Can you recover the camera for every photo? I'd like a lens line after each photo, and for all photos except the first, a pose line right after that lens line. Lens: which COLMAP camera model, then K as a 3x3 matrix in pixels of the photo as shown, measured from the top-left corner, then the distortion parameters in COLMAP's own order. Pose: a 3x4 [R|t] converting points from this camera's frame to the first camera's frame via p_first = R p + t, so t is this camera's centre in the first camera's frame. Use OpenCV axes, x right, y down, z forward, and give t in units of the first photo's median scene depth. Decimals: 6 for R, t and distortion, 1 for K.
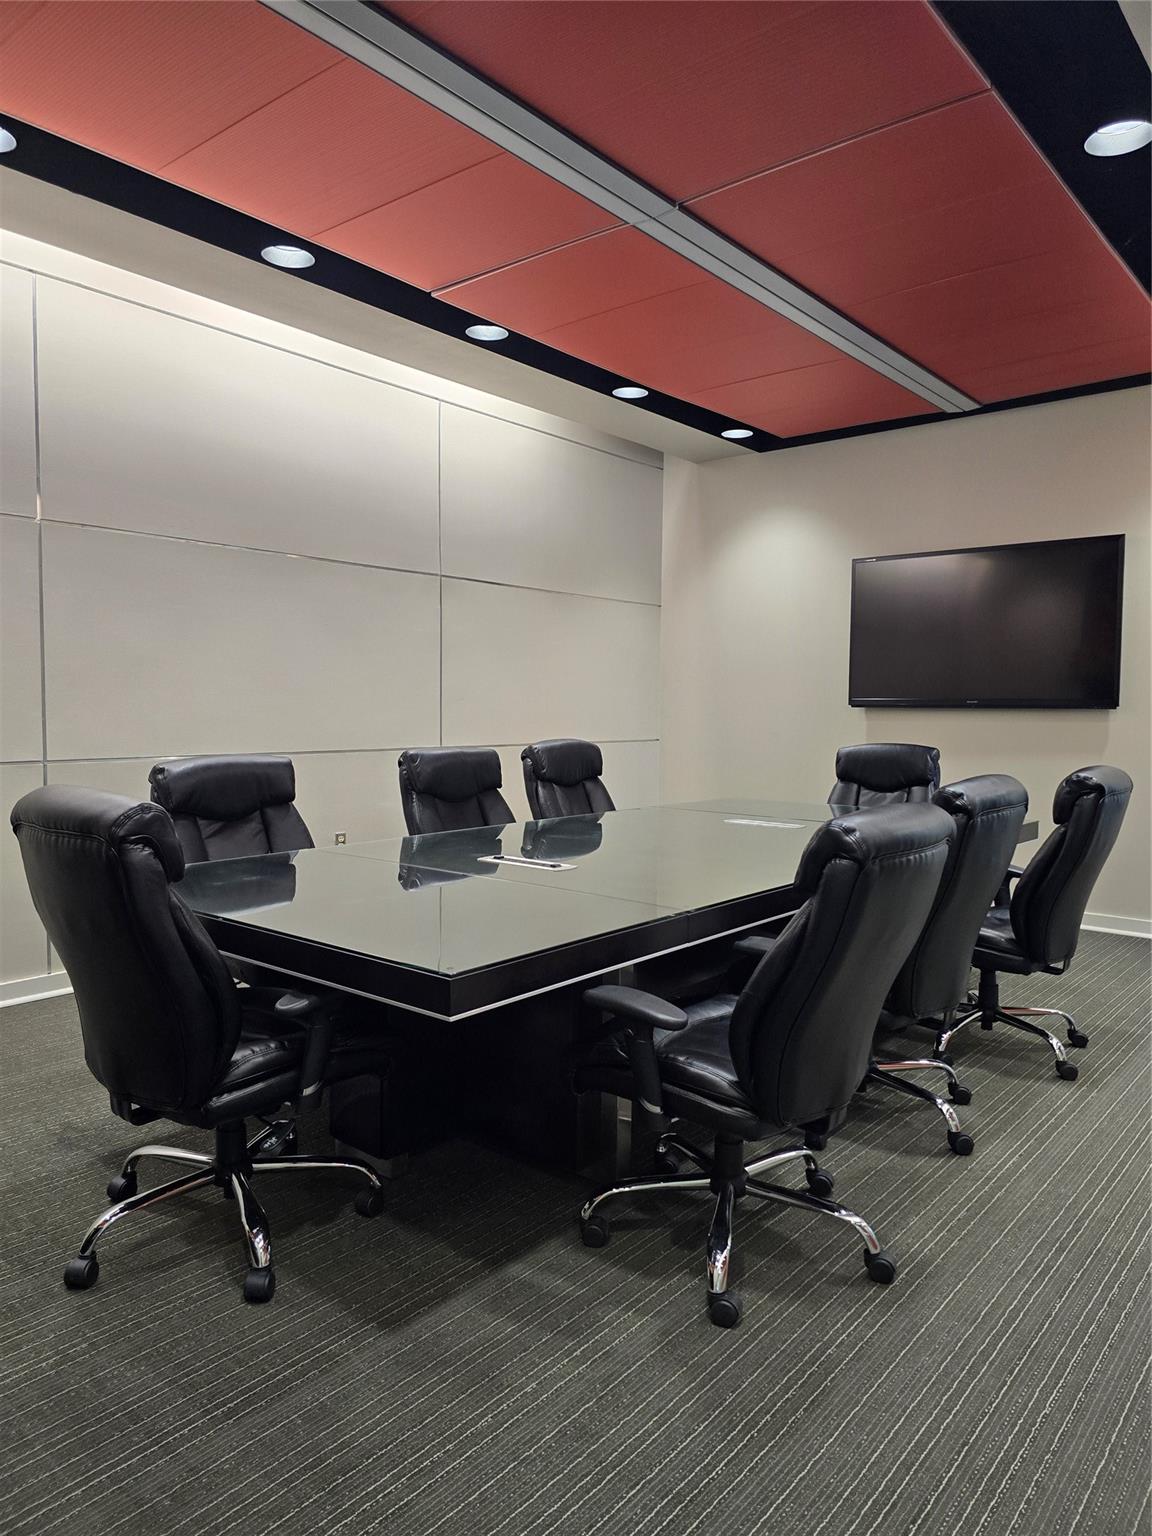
lens RADIAL K [[1028.1, 0, 581.6], [0, 1028.1, 767.2], [0, 0, 1]] dist [0.022705, -0.025633]
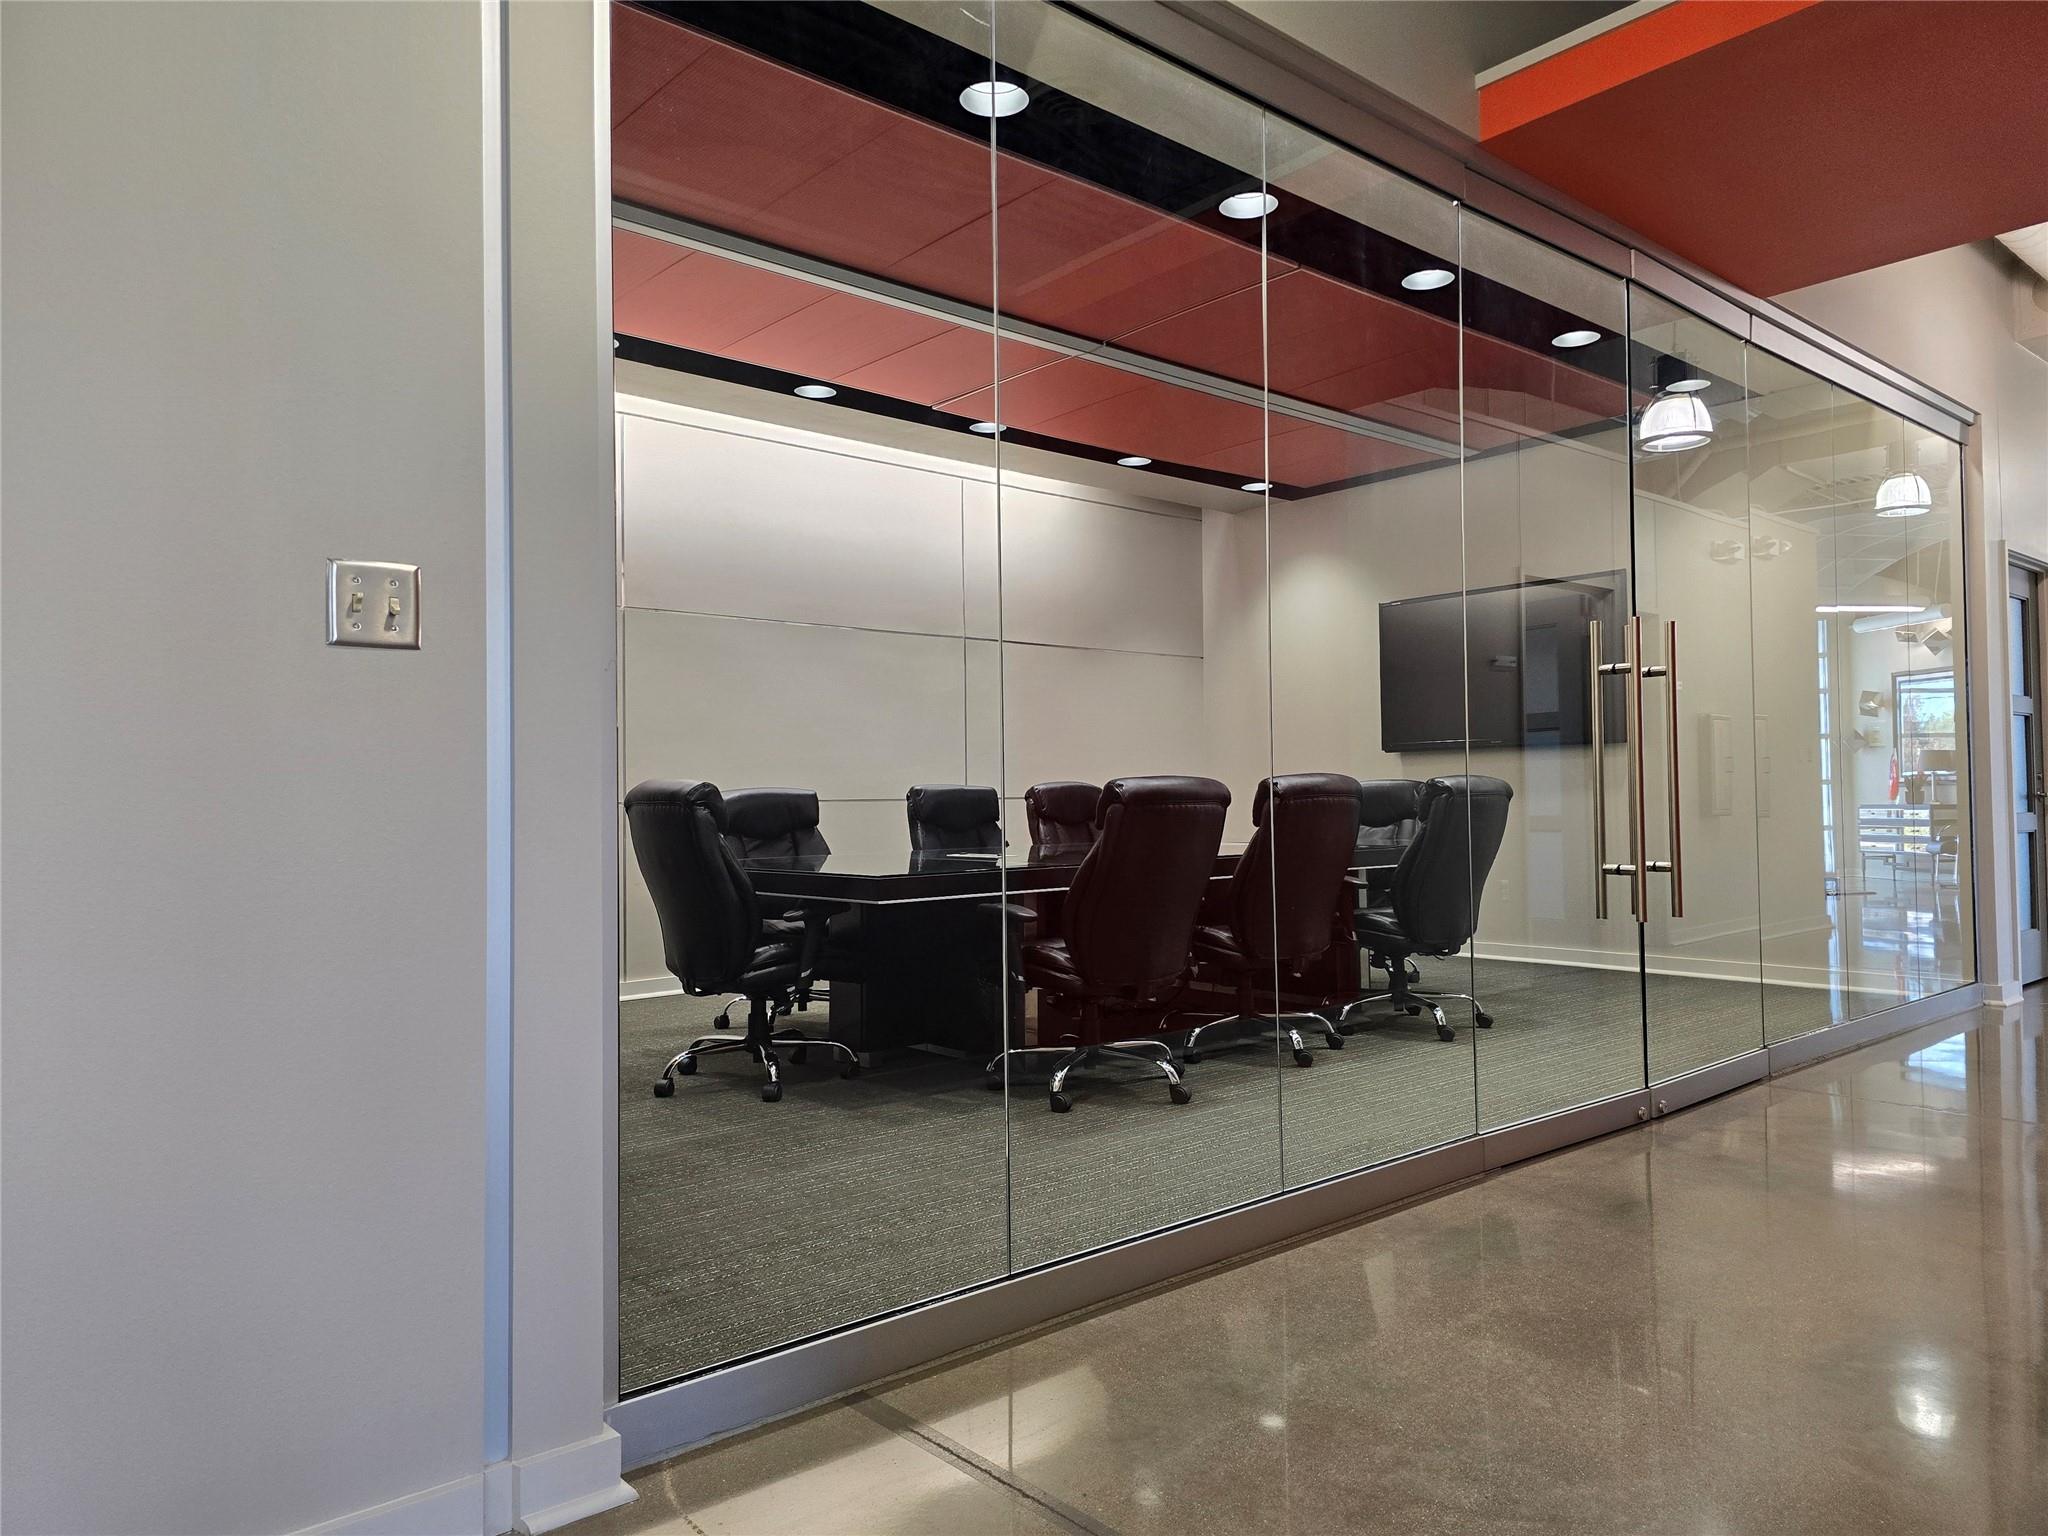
lens RADIAL K [[1370.8, 0, 1020.7], [0, 1370.8, 768.3], [0, 0, 1]] dist [0.022705, -0.025633]
pose [[0.985358, -0.025998, -0.168502, 0.224316], [0.011542, 0.996210, -0.086211, 0.103707], [0.170104, 0.083004, 0.981924, -0.540804]]
